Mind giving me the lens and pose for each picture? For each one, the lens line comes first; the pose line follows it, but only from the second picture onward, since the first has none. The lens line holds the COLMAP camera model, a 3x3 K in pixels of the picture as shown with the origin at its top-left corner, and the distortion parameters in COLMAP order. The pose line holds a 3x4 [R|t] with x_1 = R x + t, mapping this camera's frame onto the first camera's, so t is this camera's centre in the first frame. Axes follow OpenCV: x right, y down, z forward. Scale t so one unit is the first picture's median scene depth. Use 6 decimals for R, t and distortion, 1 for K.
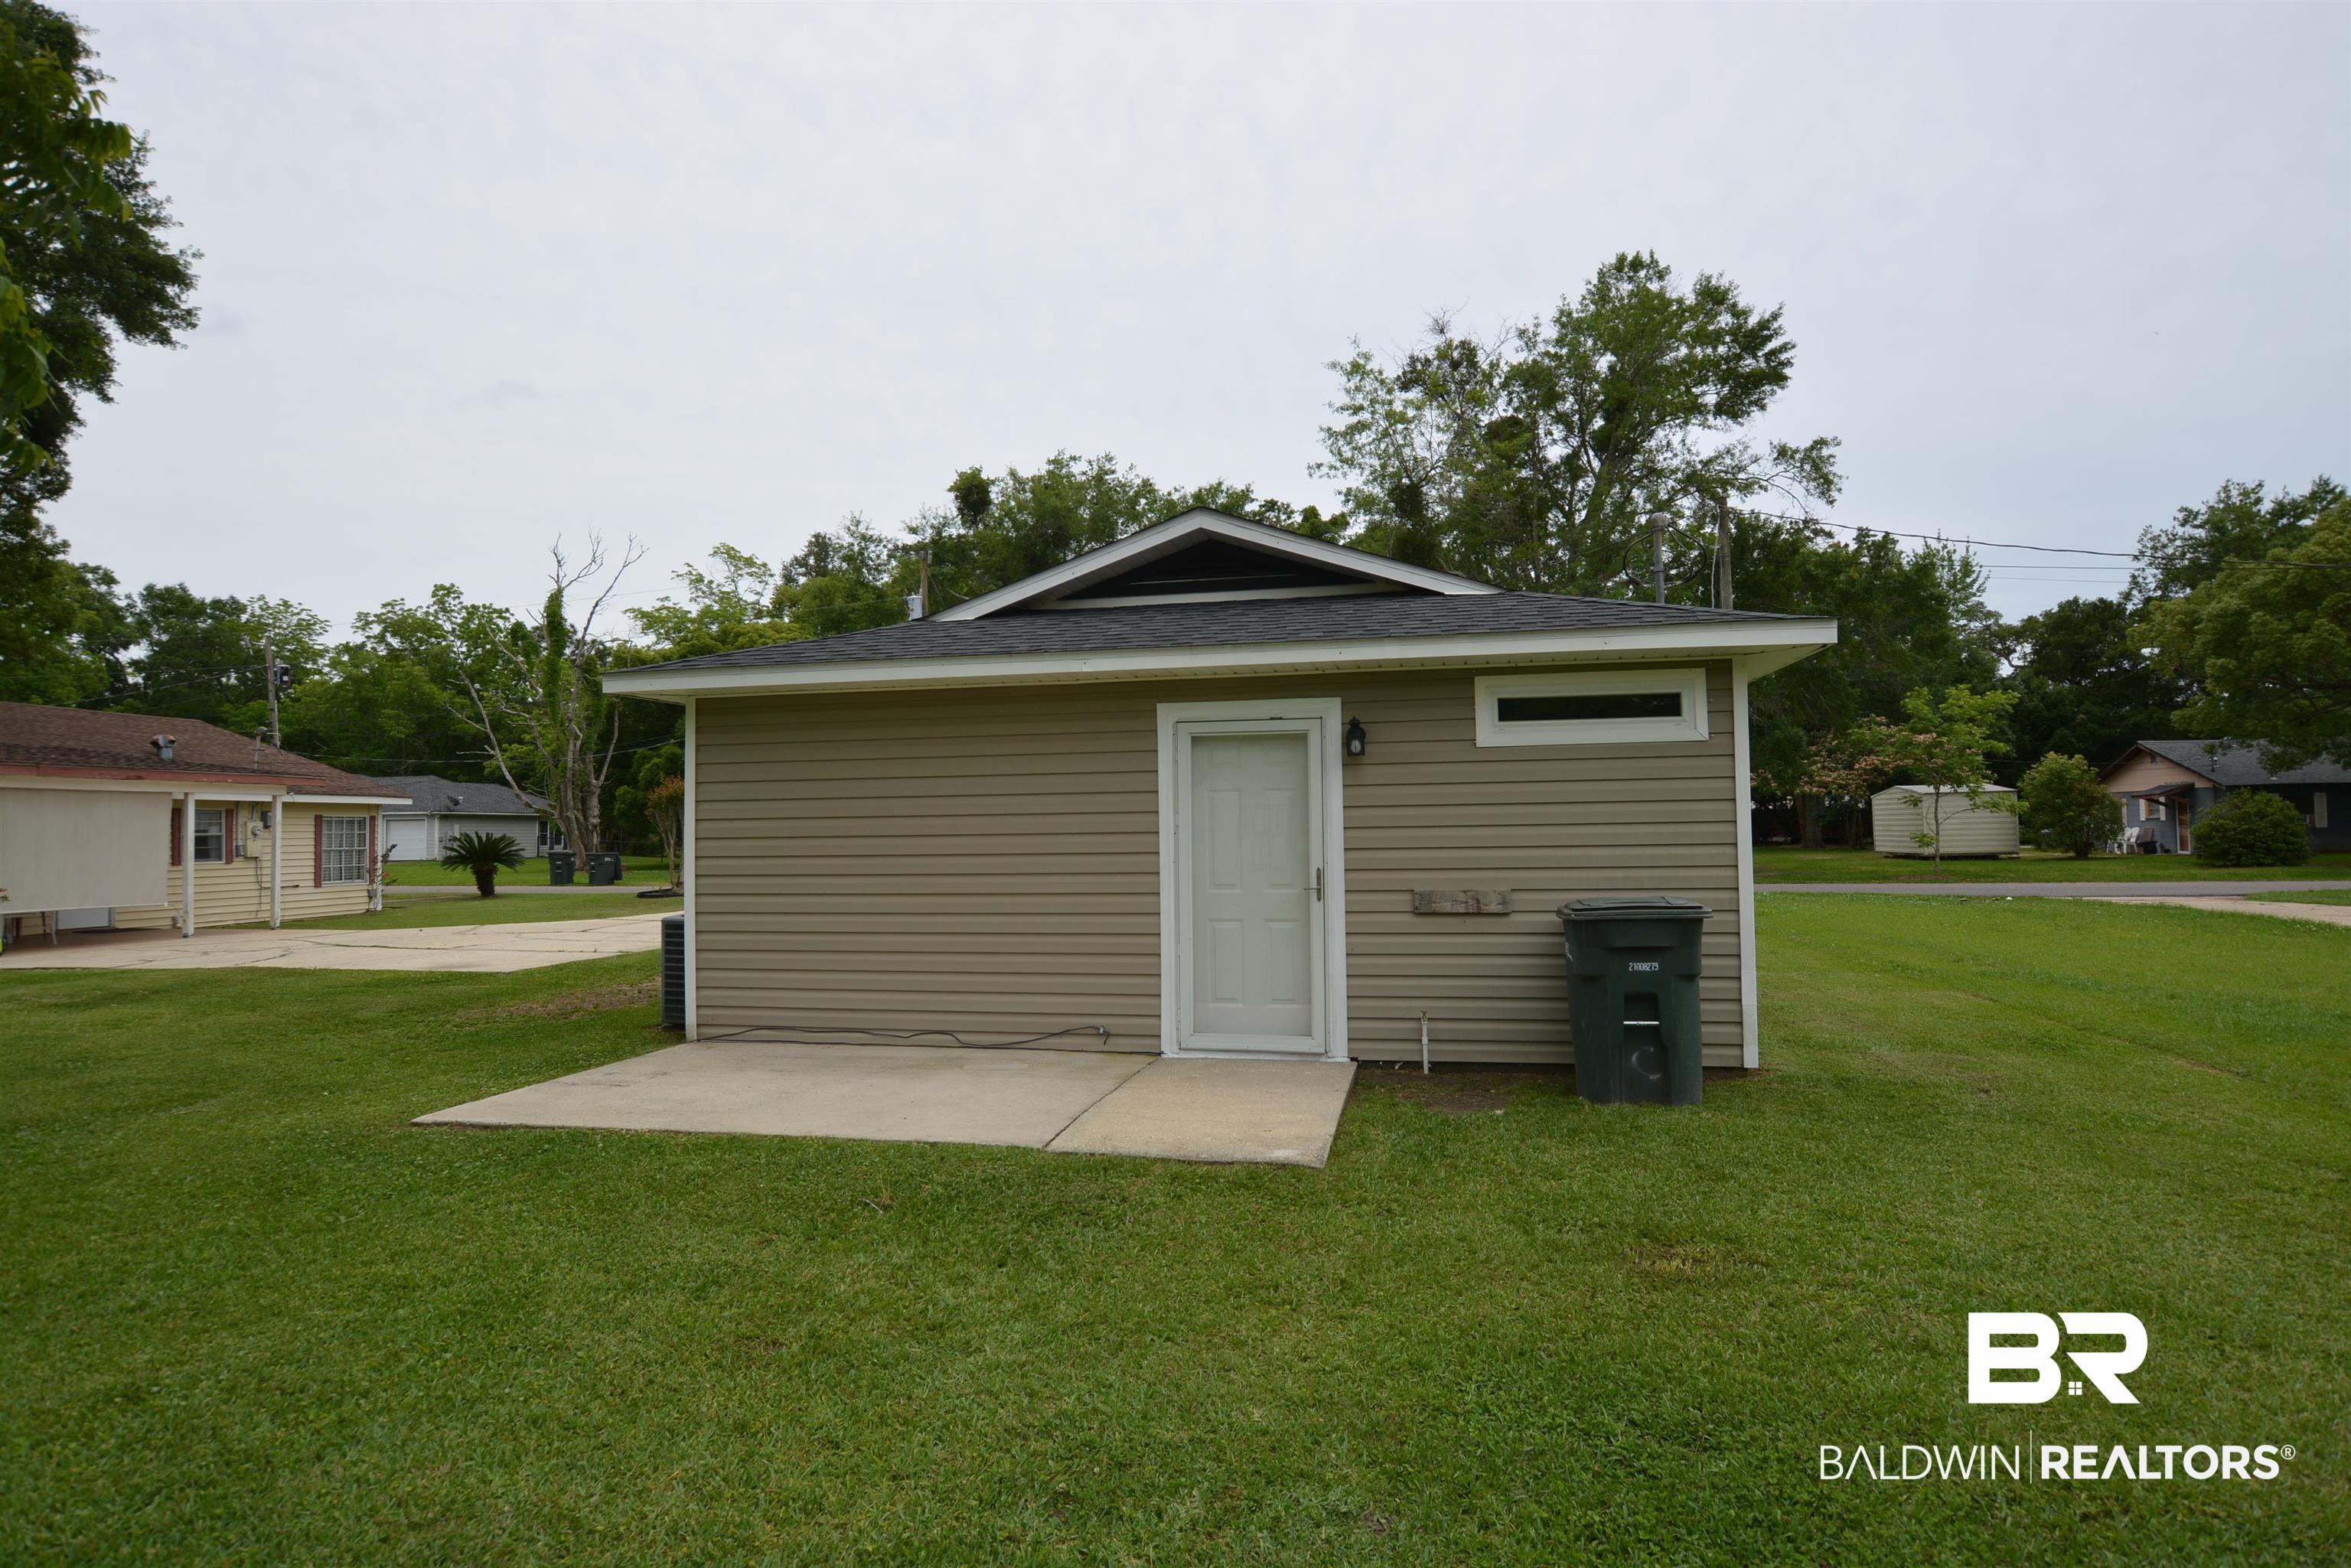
lens RADIAL K [[1264.1, 0, 1167.2], [0, 1264.1, 777.6], [0, 0, 1]] dist [-0.024253, 0.004114]
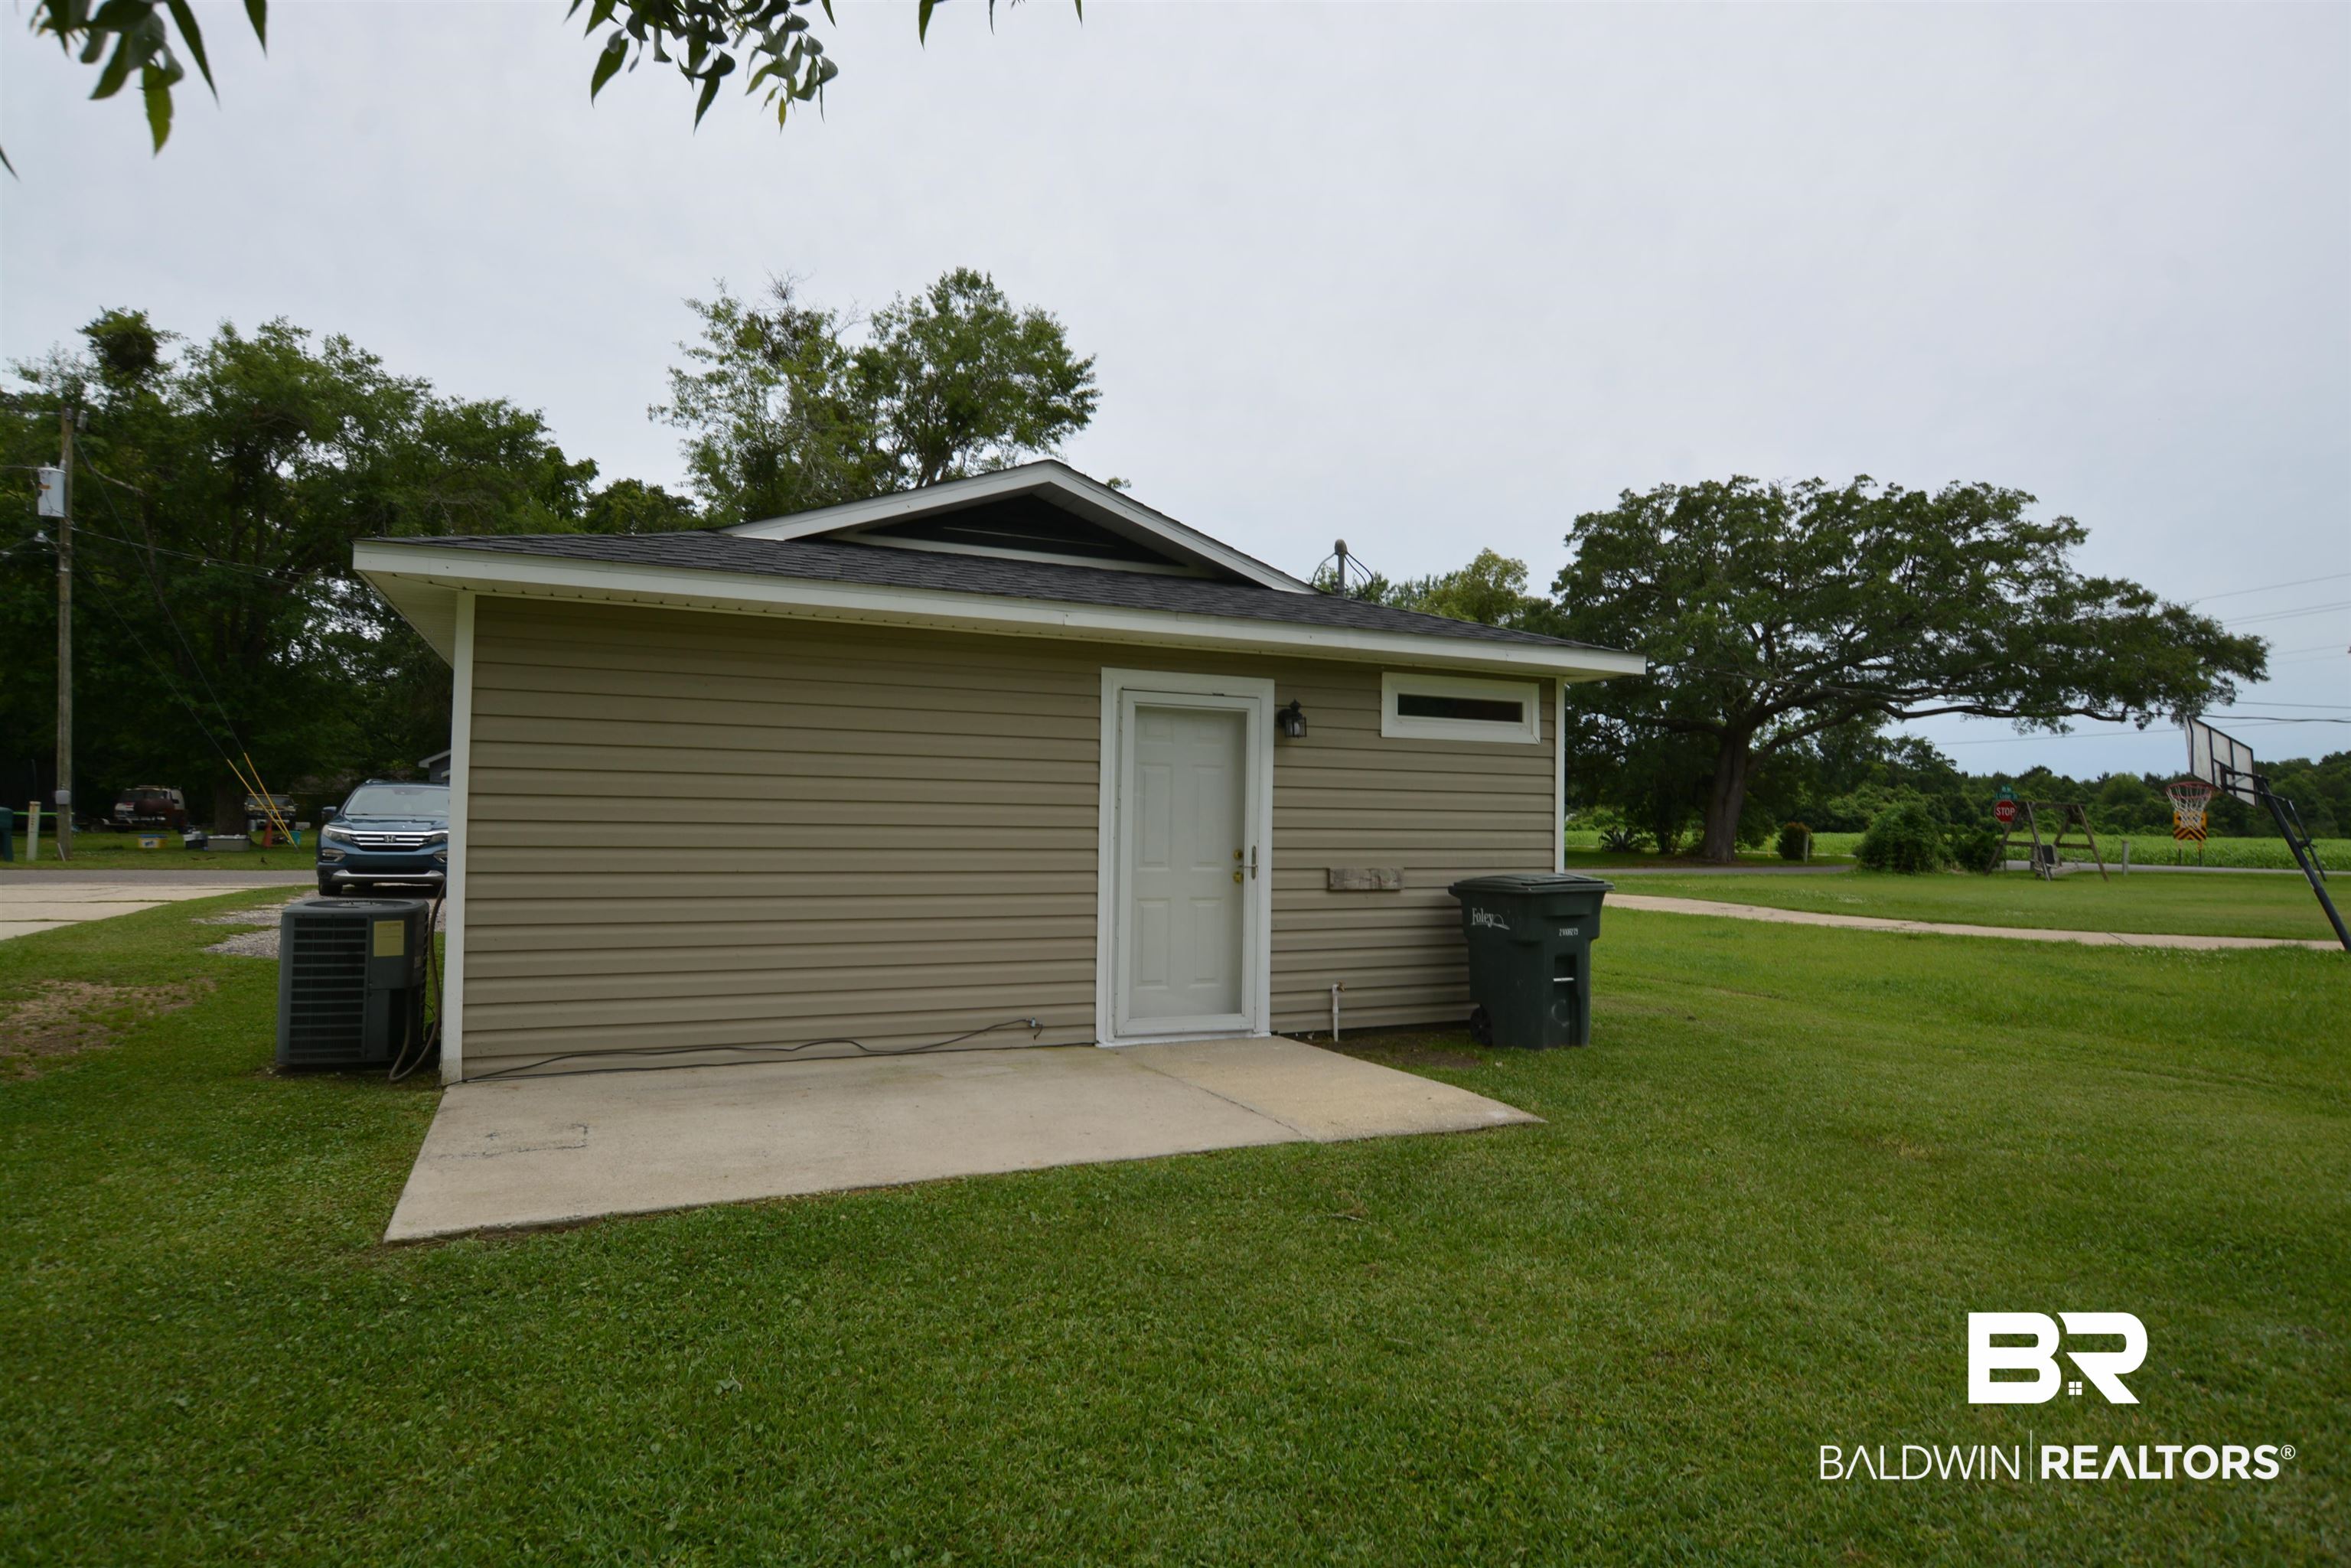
lens RADIAL K [[1264.1, 0, 1167.2], [0, 1264.1, 777.6], [0, 0, 1]] dist [-0.024253, 0.004114]
pose [[0.799860, 0.045903, 0.598428, -0.282493], [-0.051418, 0.998646, -0.007876, 0.014686], [-0.597979, -0.024471, 0.801138, 0.121698]]
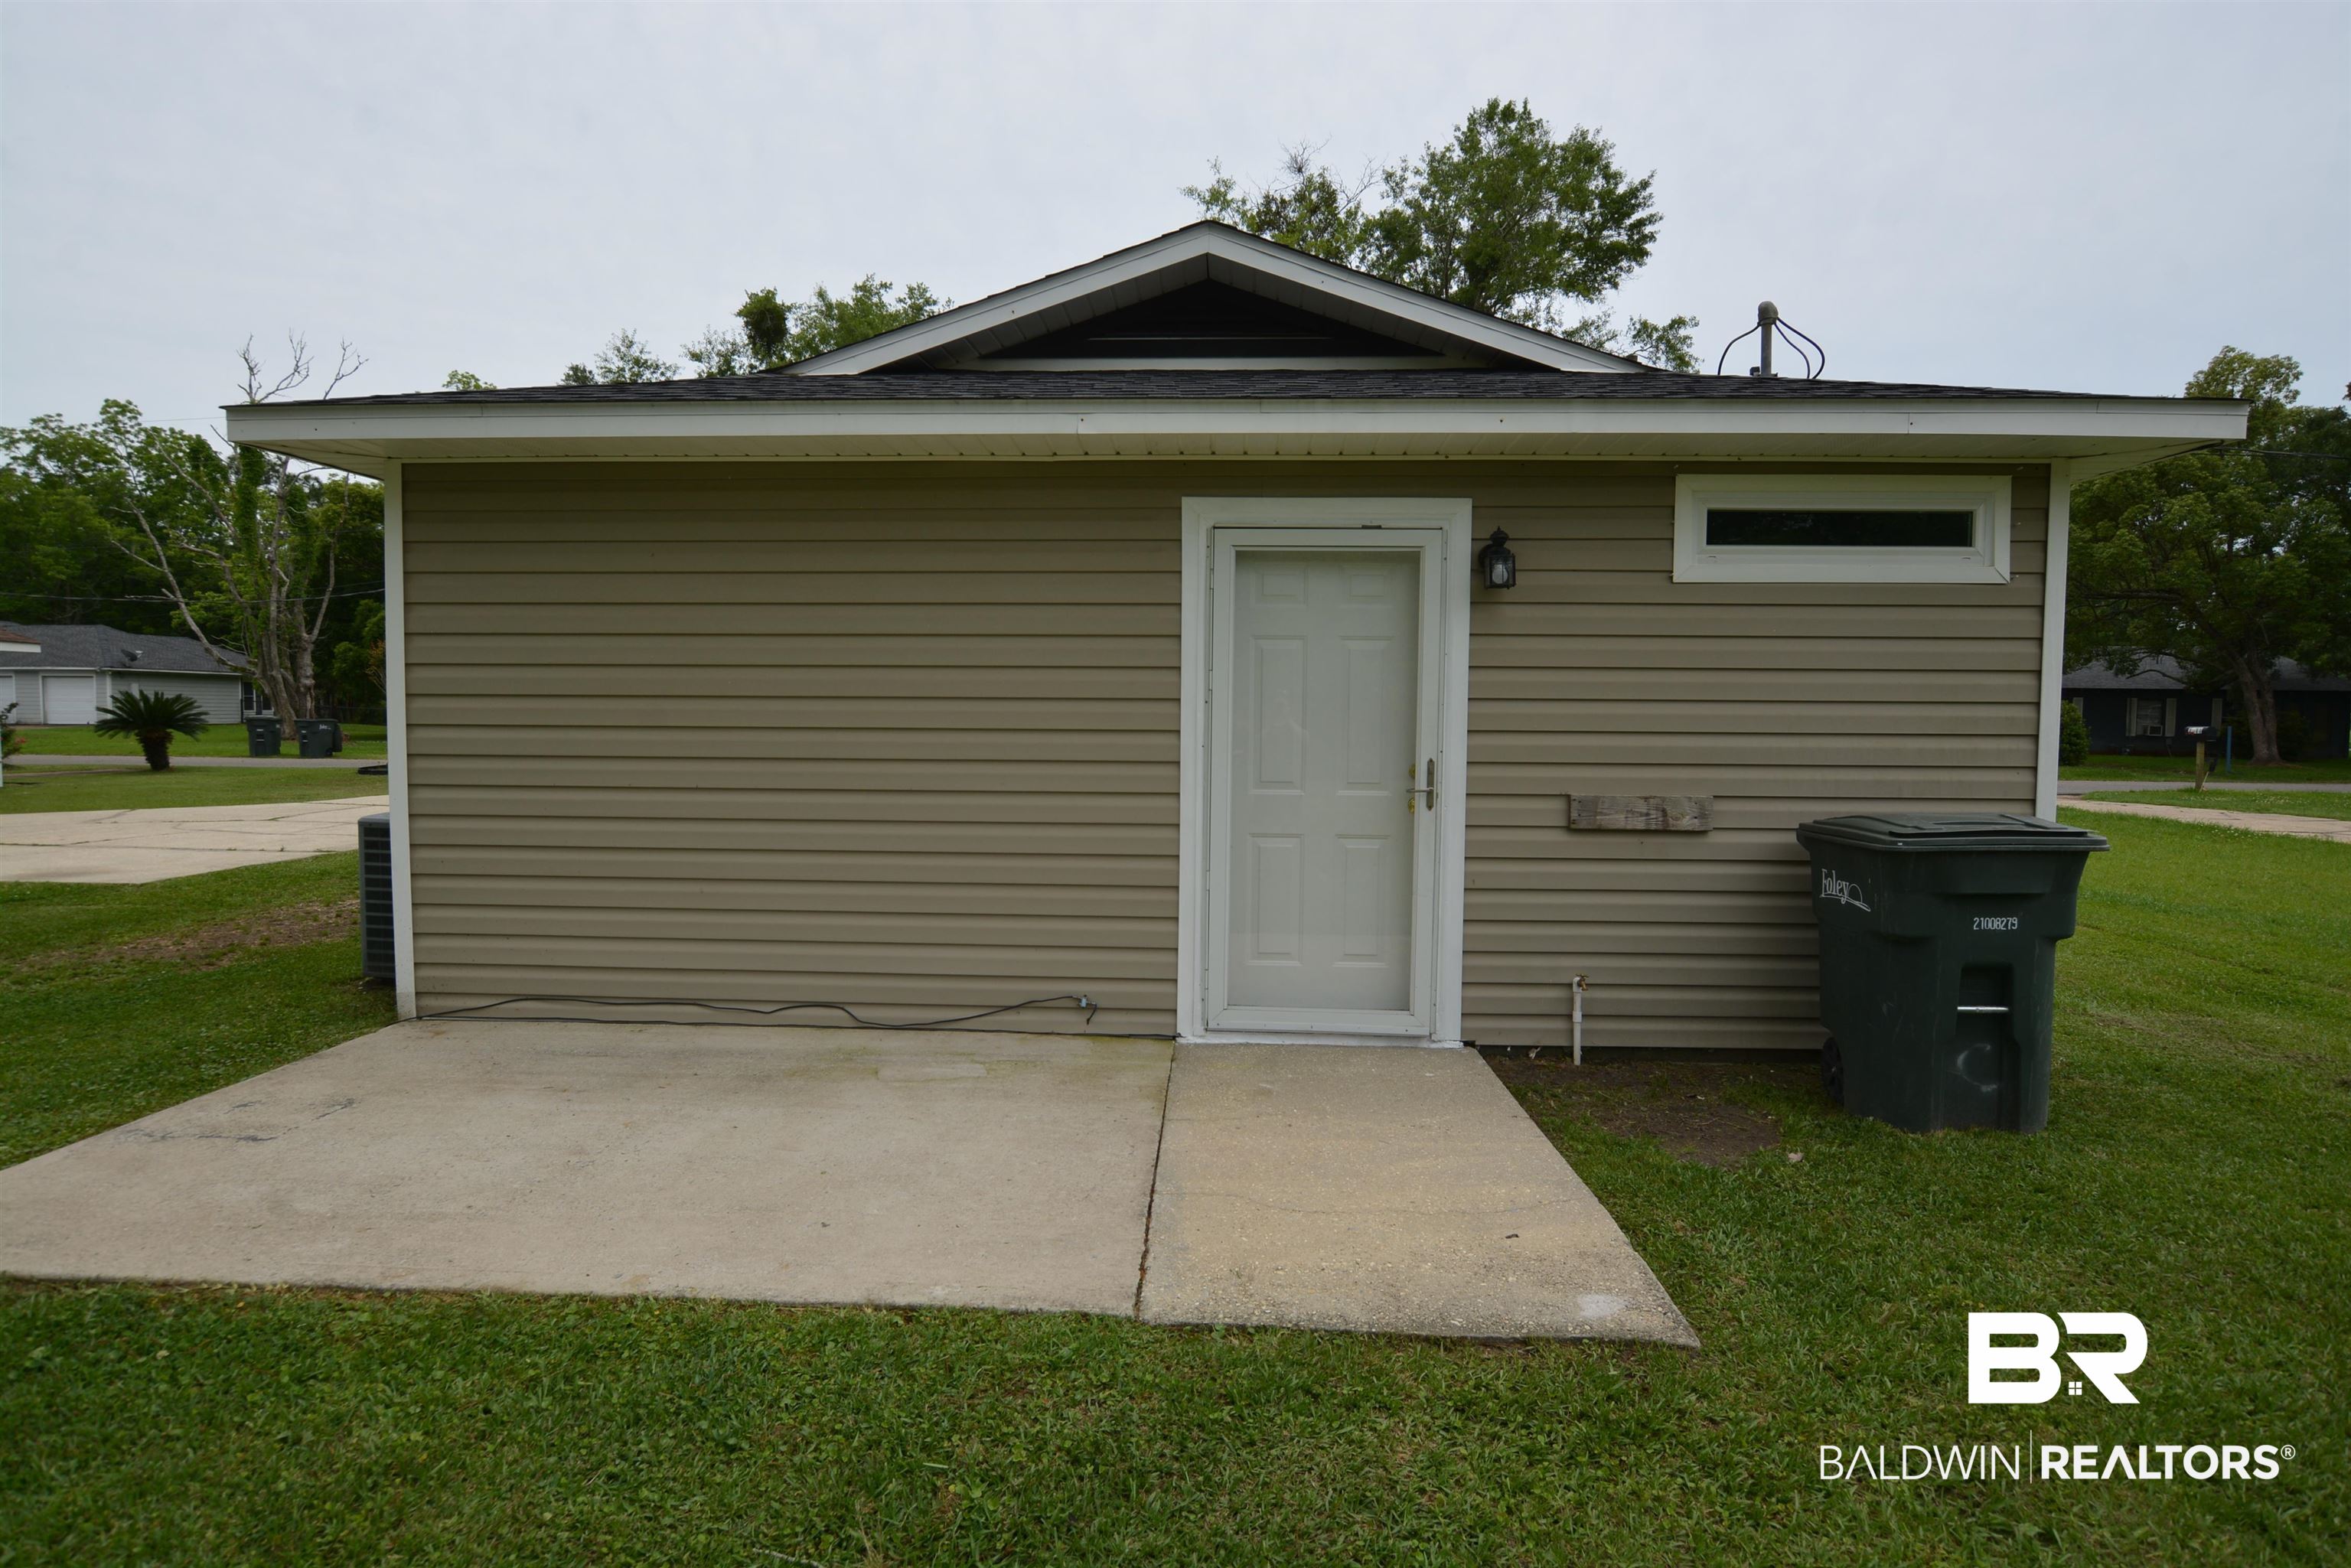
lens RADIAL K [[1264.1, 0, 1167.2], [0, 1264.1, 777.6], [0, 0, 1]] dist [-0.024253, 0.004114]
pose [[0.985857, 0.013114, 0.167075, -0.064793], [-0.028822, 0.995347, 0.091948, 0.012791], [-0.165092, -0.095464, 0.981647, 0.196906]]
